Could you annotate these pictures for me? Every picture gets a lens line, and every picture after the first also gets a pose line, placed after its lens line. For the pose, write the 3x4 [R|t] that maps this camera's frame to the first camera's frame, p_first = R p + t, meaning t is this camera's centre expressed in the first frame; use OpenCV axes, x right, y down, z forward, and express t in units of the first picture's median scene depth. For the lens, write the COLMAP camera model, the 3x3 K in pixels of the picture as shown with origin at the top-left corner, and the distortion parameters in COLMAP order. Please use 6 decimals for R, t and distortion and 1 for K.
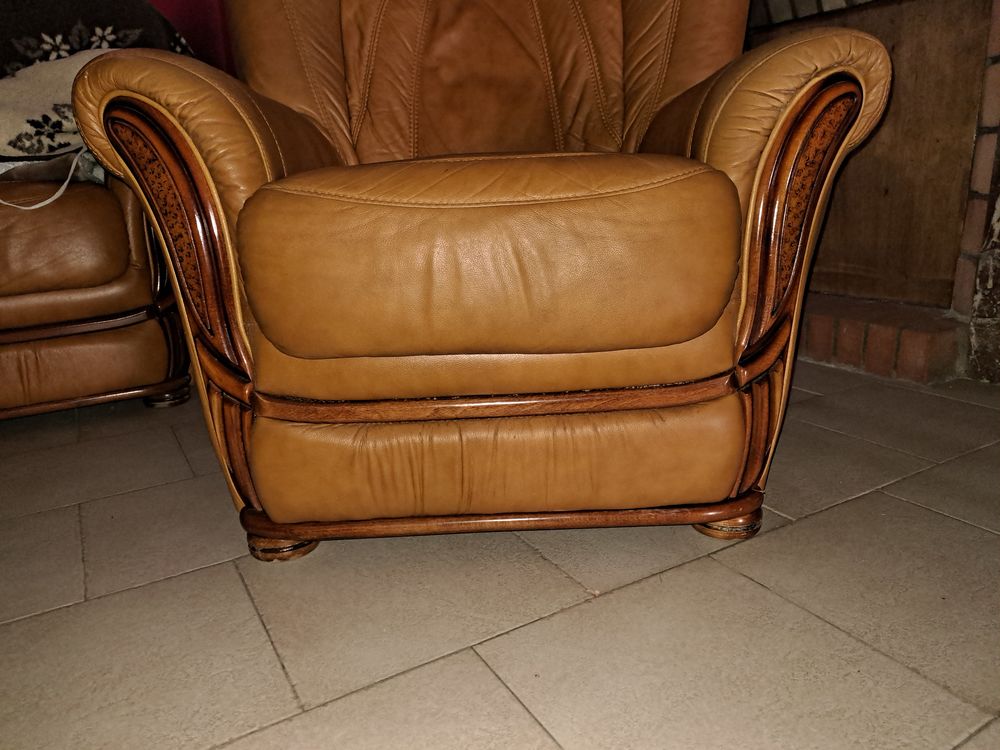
lens RADIAL K [[725.8, 0, 500.0], [0, 725.8, 375.0], [0, 0, 1]] dist [0.079013, -0.082076]
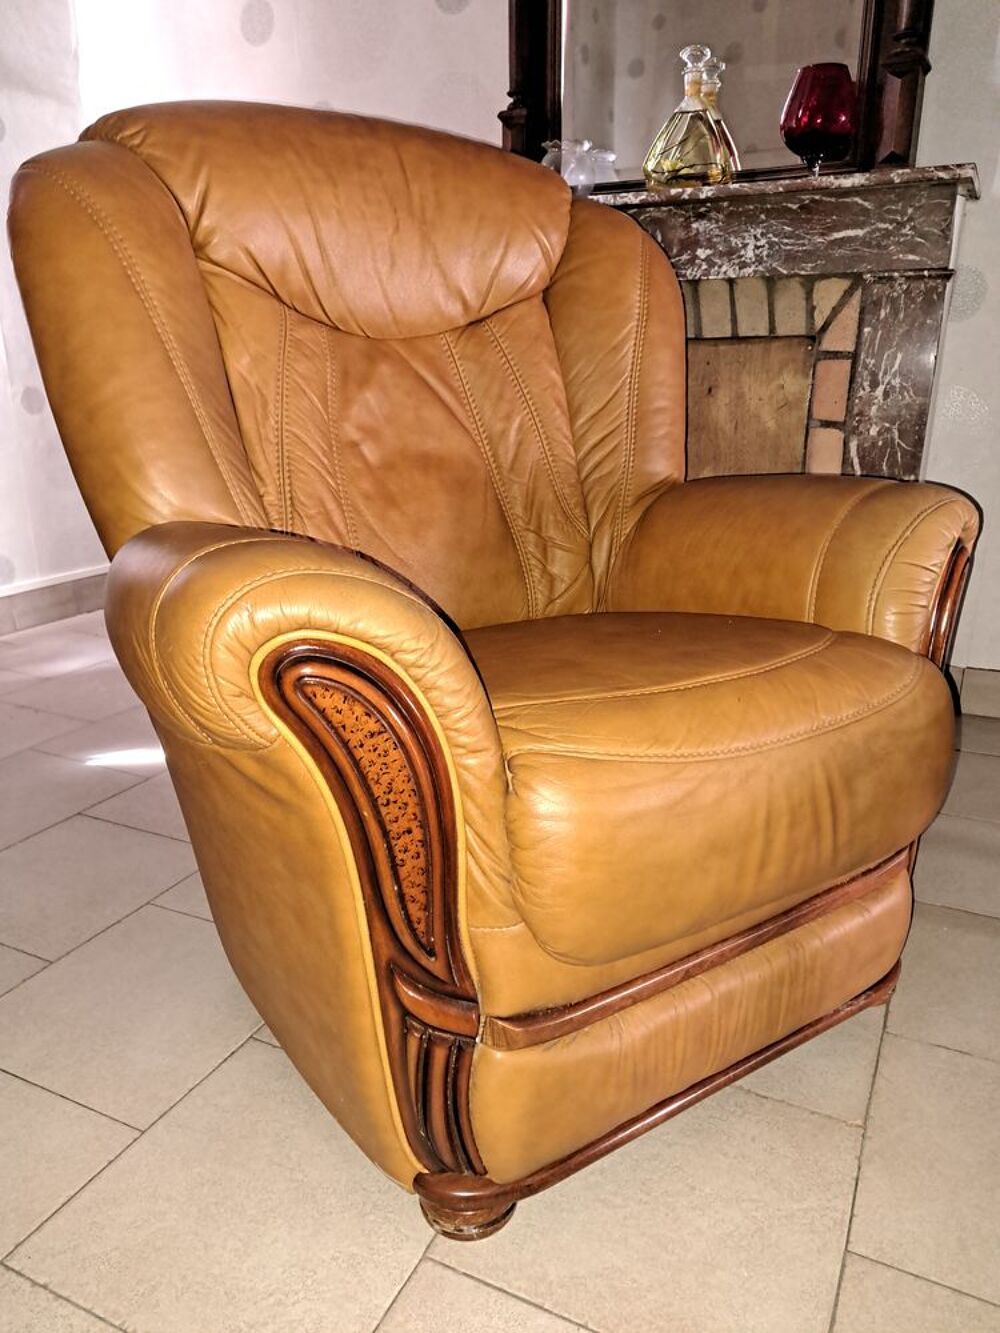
lens RADIAL K [[967.6, 0, 500.0], [0, 967.6, 666.5], [0, 0, 1]] dist [0.079013, -0.082076]
pose [[0.833033, -0.124915, 0.538937, -0.538704], [0.116068, 0.991956, 0.050509, -0.244454], [-0.540911, 0.020478, 0.840831, 0.133992]]
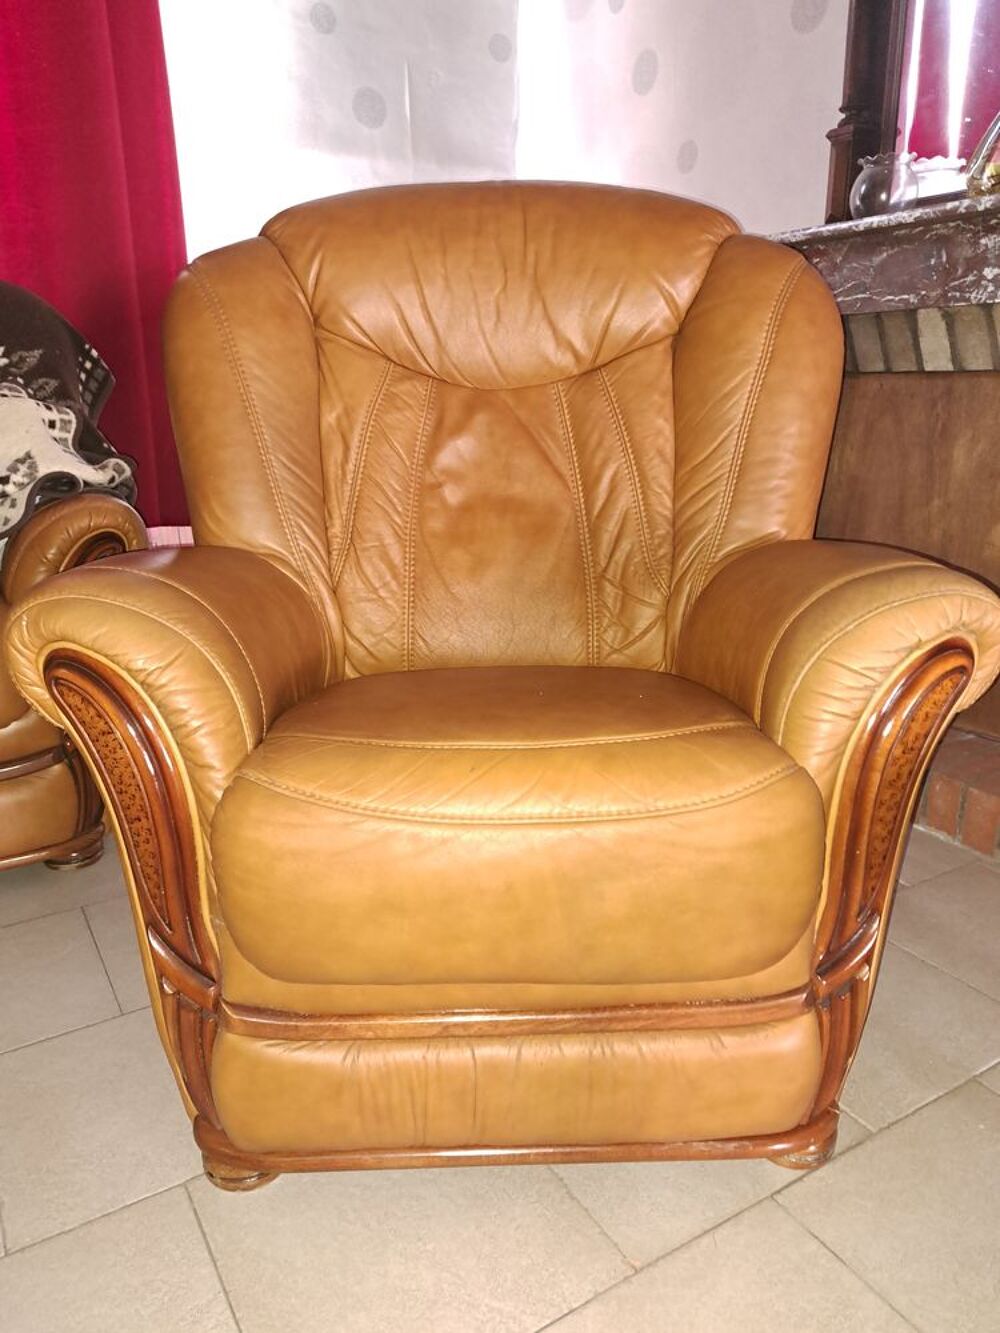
lens RADIAL K [[960.7, 0, 502.3], [0, 960.7, 677.5], [0, 0, 1]] dist [0.104521, -0.122439]
pose [[0.999305, 0.025716, 0.026989, -0.043017], [-0.026325, 0.999402, 0.022432, -0.248048], [-0.026396, -0.023127, 0.999384, -0.051931]]
